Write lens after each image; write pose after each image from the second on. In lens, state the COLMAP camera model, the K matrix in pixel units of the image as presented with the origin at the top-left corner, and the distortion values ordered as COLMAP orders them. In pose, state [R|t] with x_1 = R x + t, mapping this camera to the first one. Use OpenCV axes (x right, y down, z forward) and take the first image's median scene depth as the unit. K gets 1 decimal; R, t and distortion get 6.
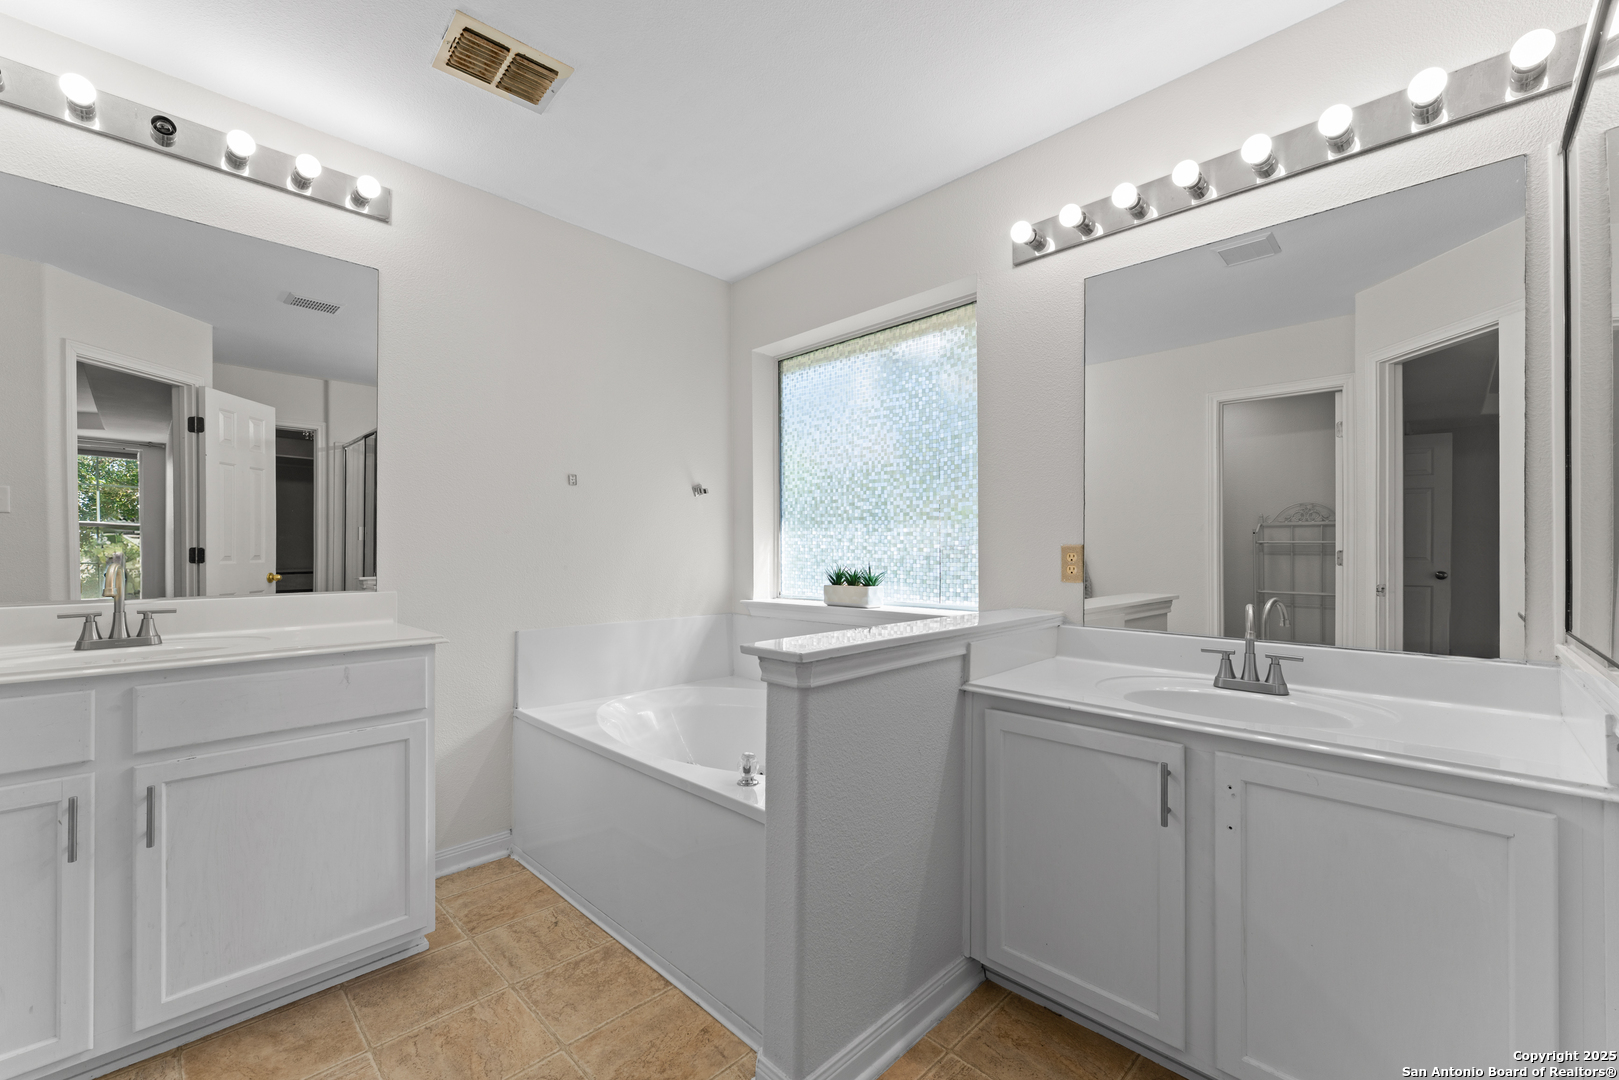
lens RADIAL K [[646.9, 0, 804.8], [0, 646.9, 544.7], [0, 0, 1]] dist [-0.001725, -0.000148]
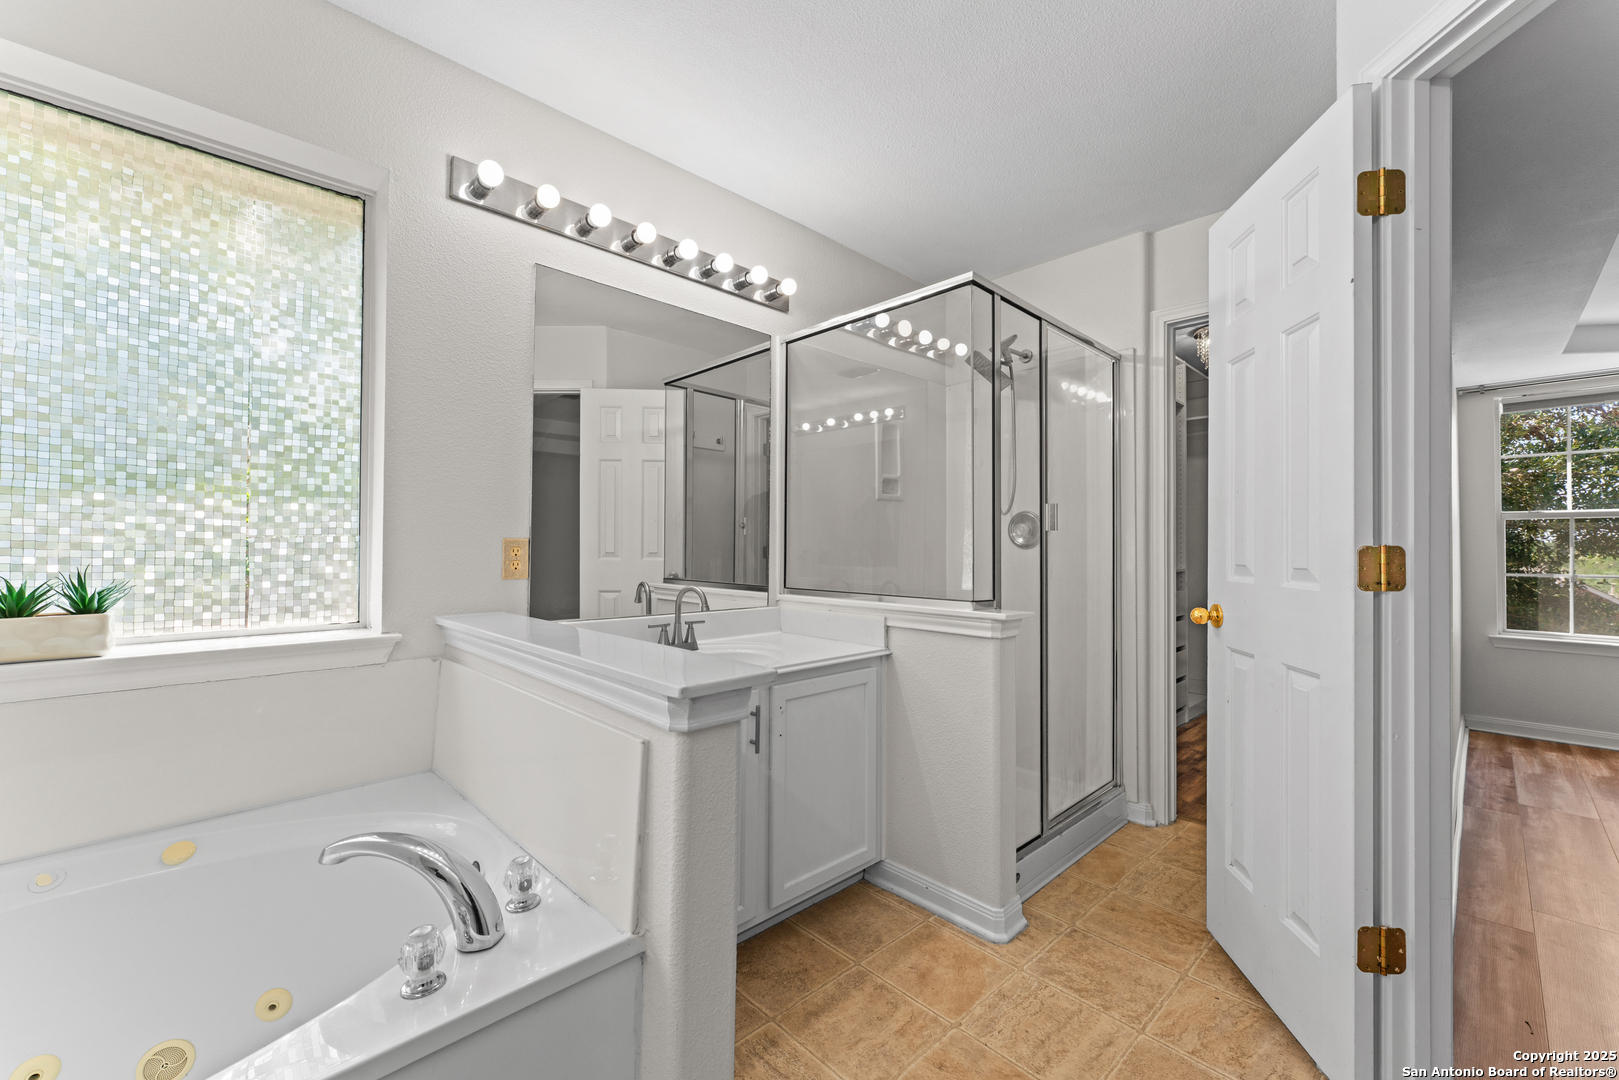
lens RADIAL K [[672.3, 0, 809.5], [0, 672.3, 540.0], [0, 0, 1]] dist [-0.000728, 0.000039]
pose [[0.037324, 0.011988, 0.999231, -0.856466], [-0.008210, 0.999898, -0.011689, 0.017914], [-0.999270, -0.007767, 0.037418, 0.874579]]
